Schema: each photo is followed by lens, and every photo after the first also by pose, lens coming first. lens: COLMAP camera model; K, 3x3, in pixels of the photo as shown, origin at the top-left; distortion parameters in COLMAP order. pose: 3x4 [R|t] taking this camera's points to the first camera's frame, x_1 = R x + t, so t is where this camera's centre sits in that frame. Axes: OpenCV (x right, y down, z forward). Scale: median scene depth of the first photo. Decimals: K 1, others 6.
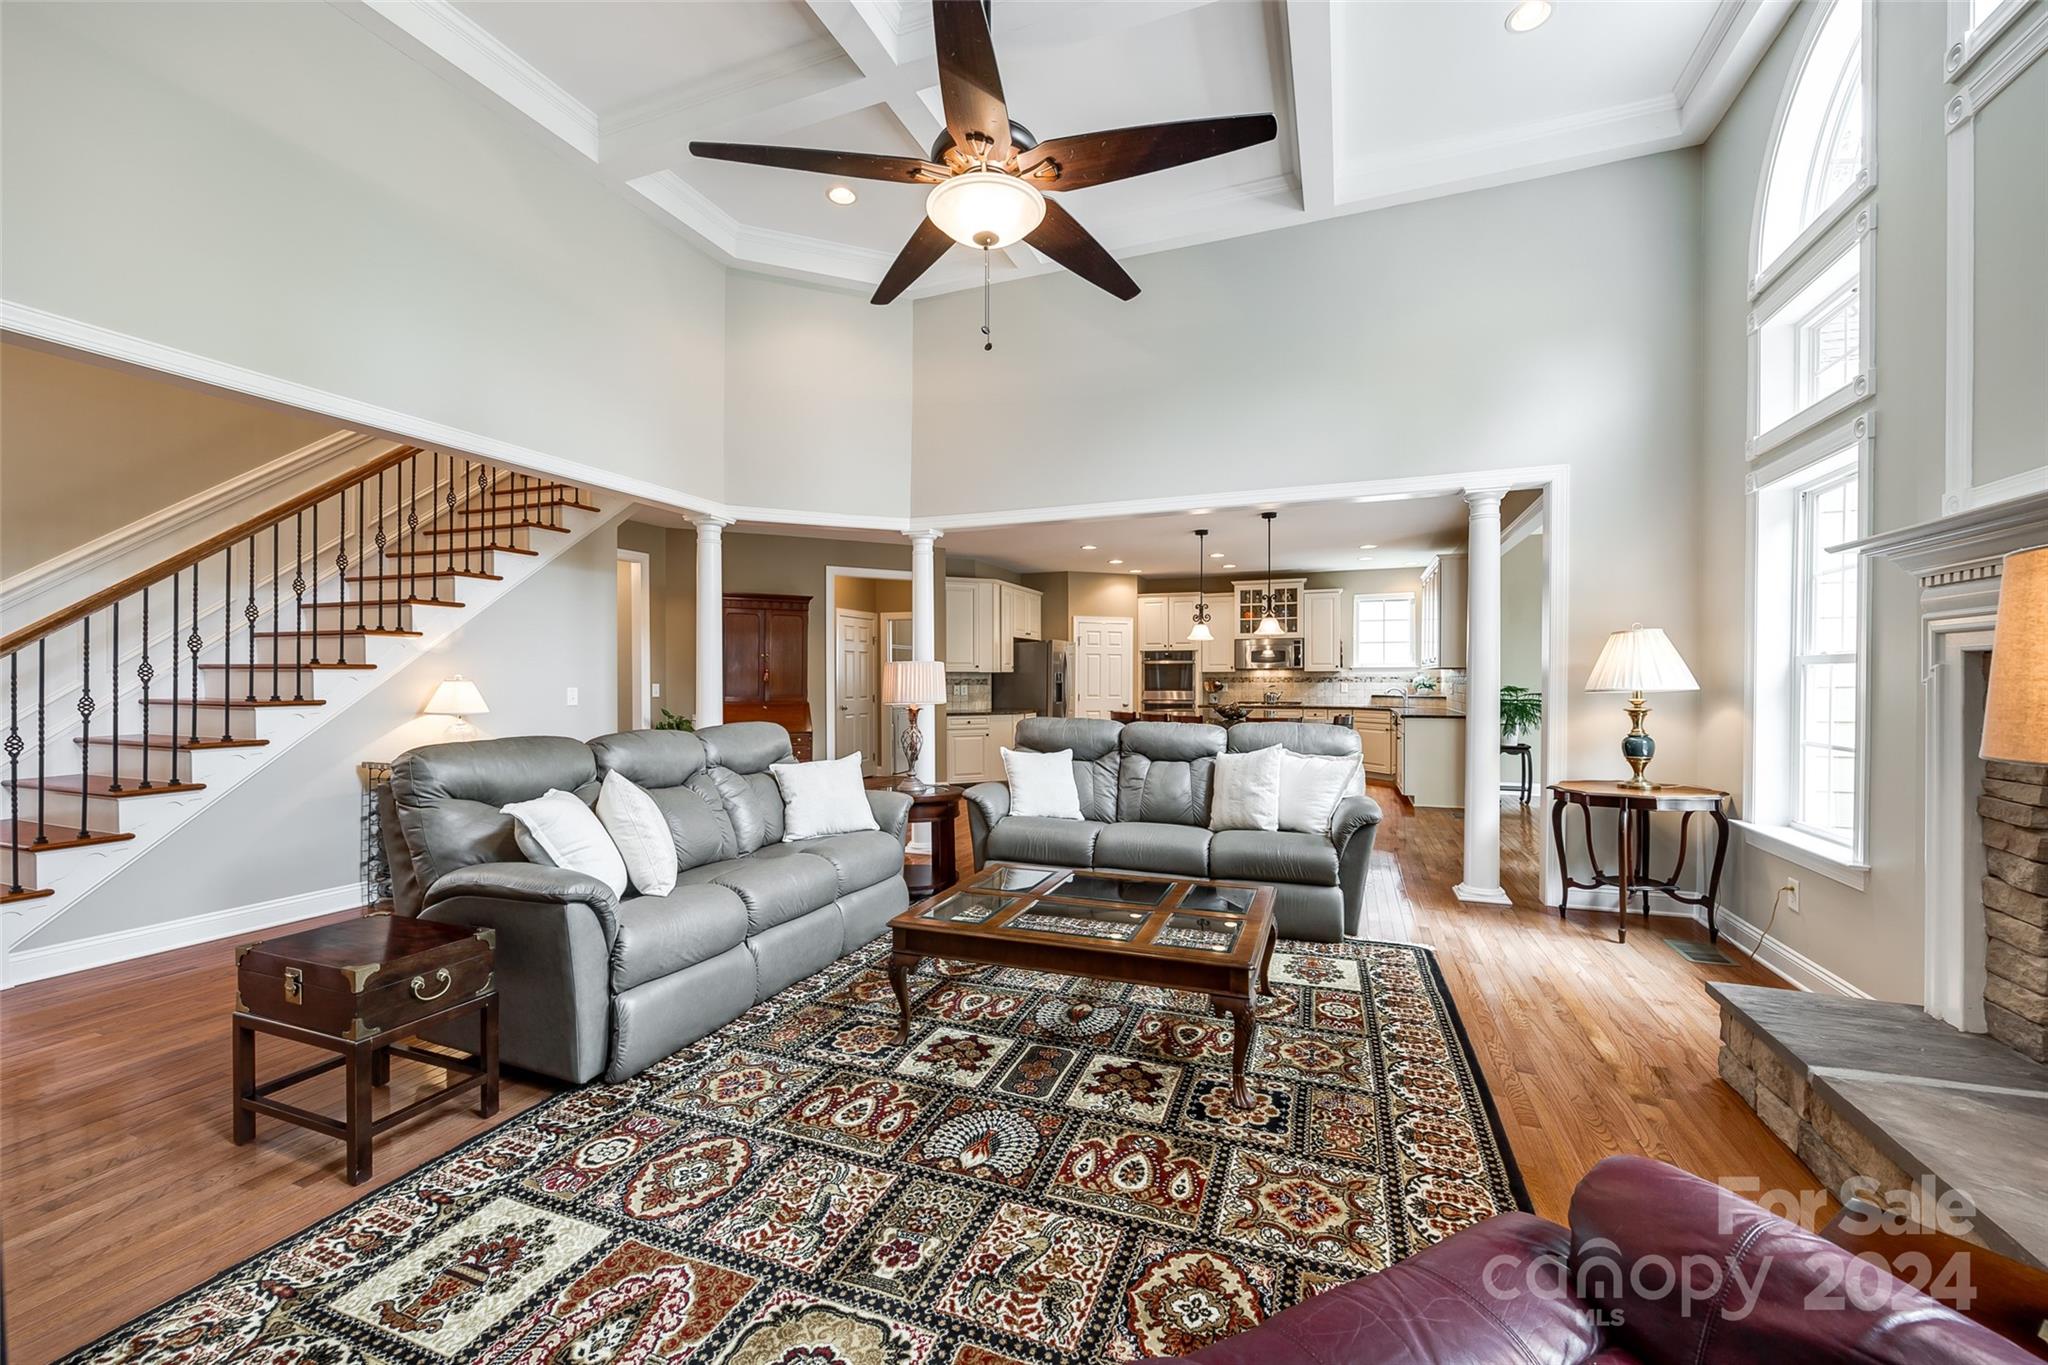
lens RADIAL K [[820.0, 0, 1028.8], [0, 820.0, 678.4], [0, 0, 1]] dist [-0.001651, -0.000254]
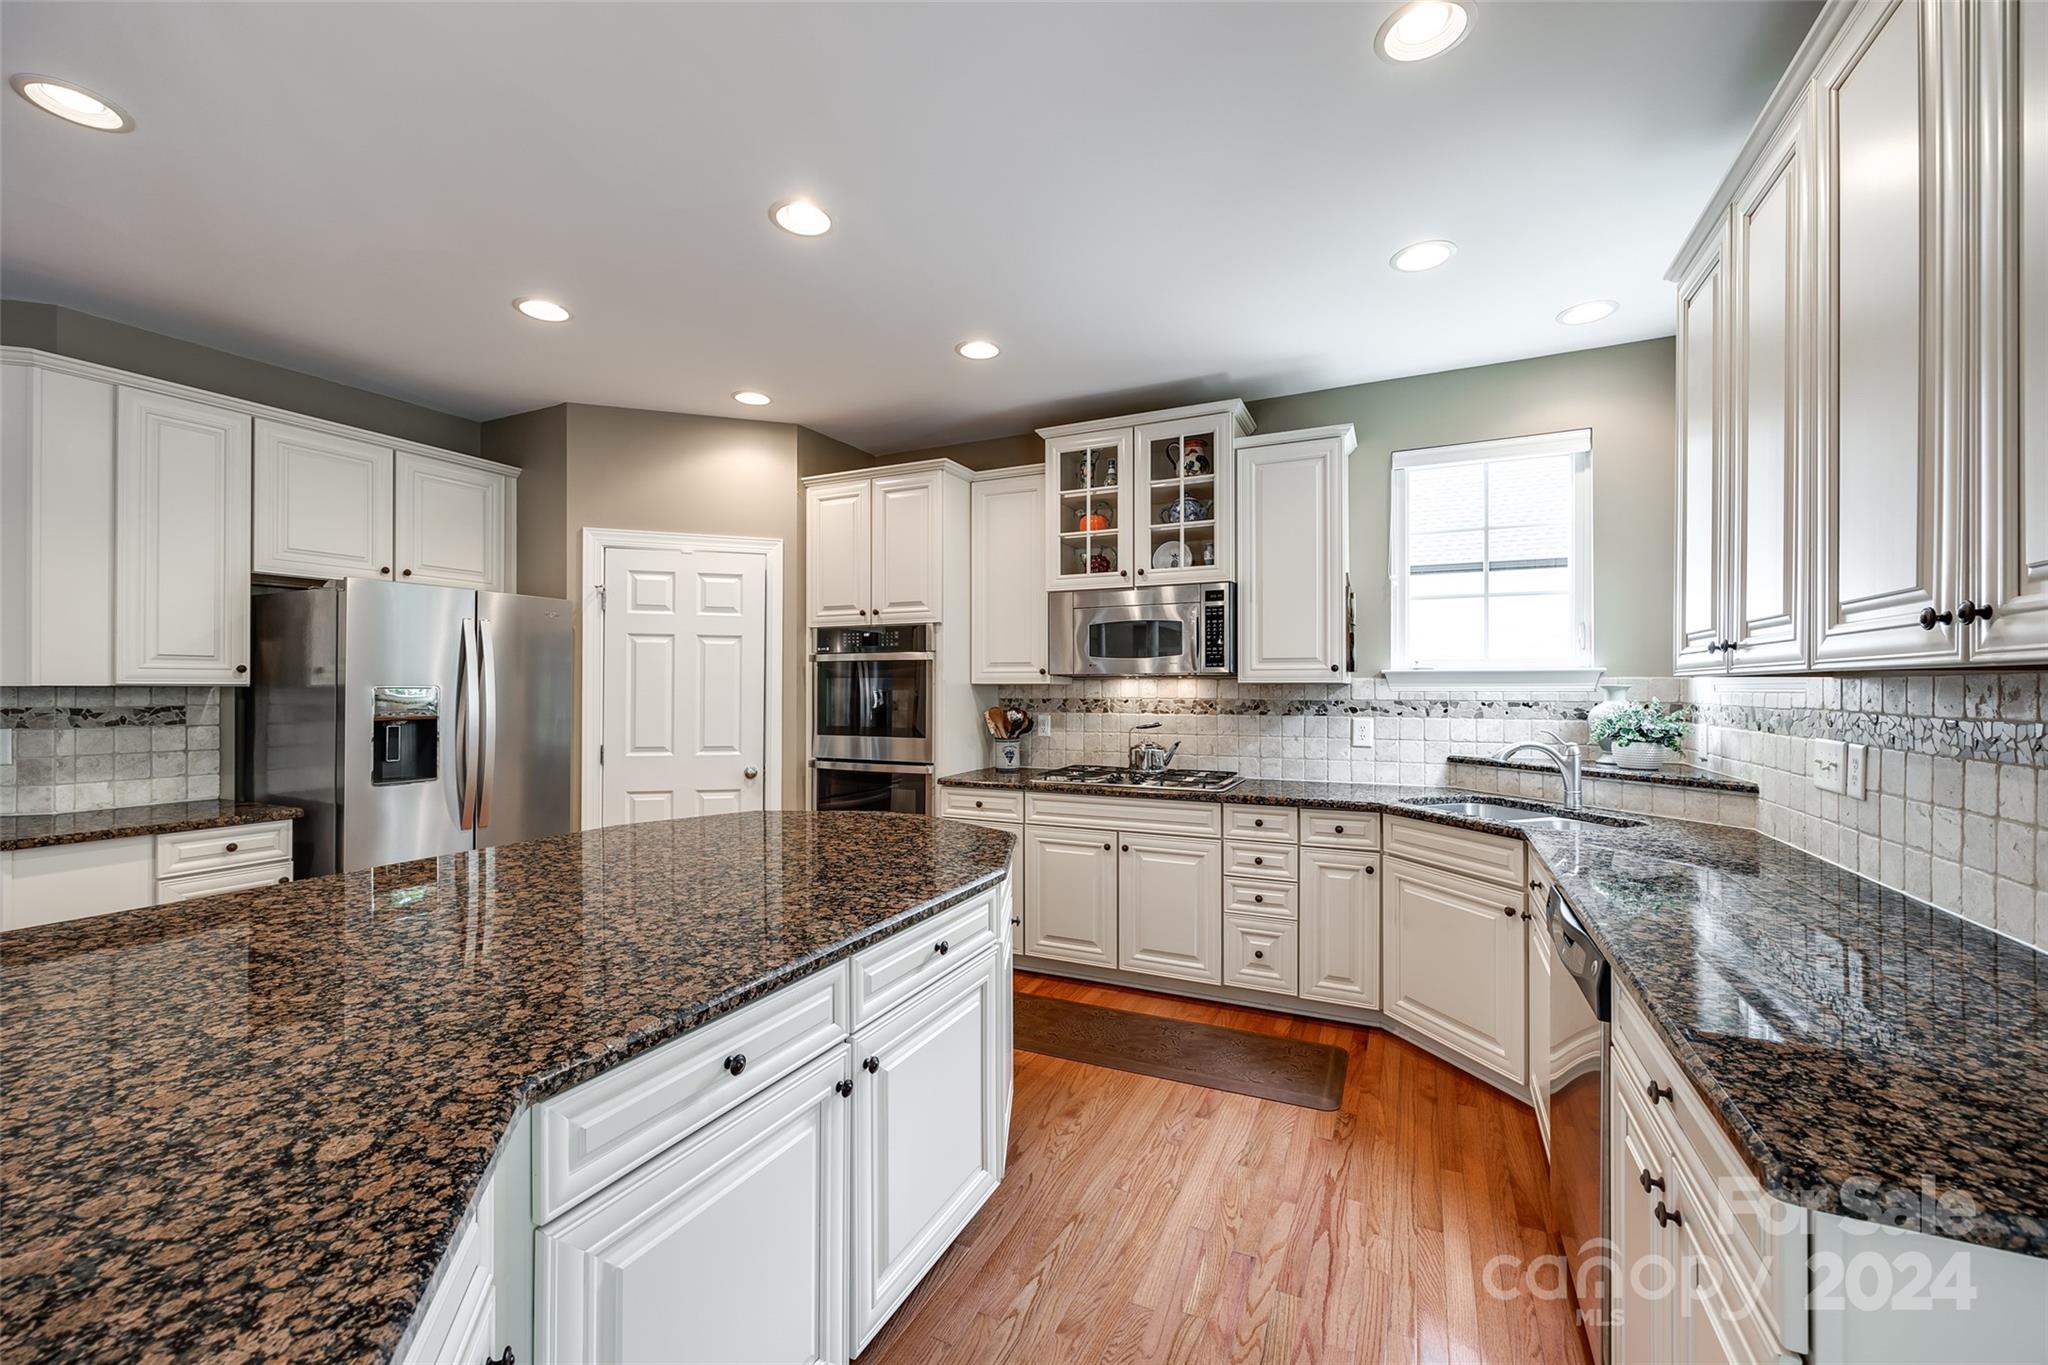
lens RADIAL K [[820.0, 0, 1019.8], [0, 820.0, 686.2], [0, 0, 1]] dist [-0.001651, -0.000254]
pose [[0.997295, 0.001693, -0.073490, 0.277346], [-0.001744, 0.999998, -0.000640, -0.007263], [0.073489, 0.000766, 0.997296, 0.674966]]
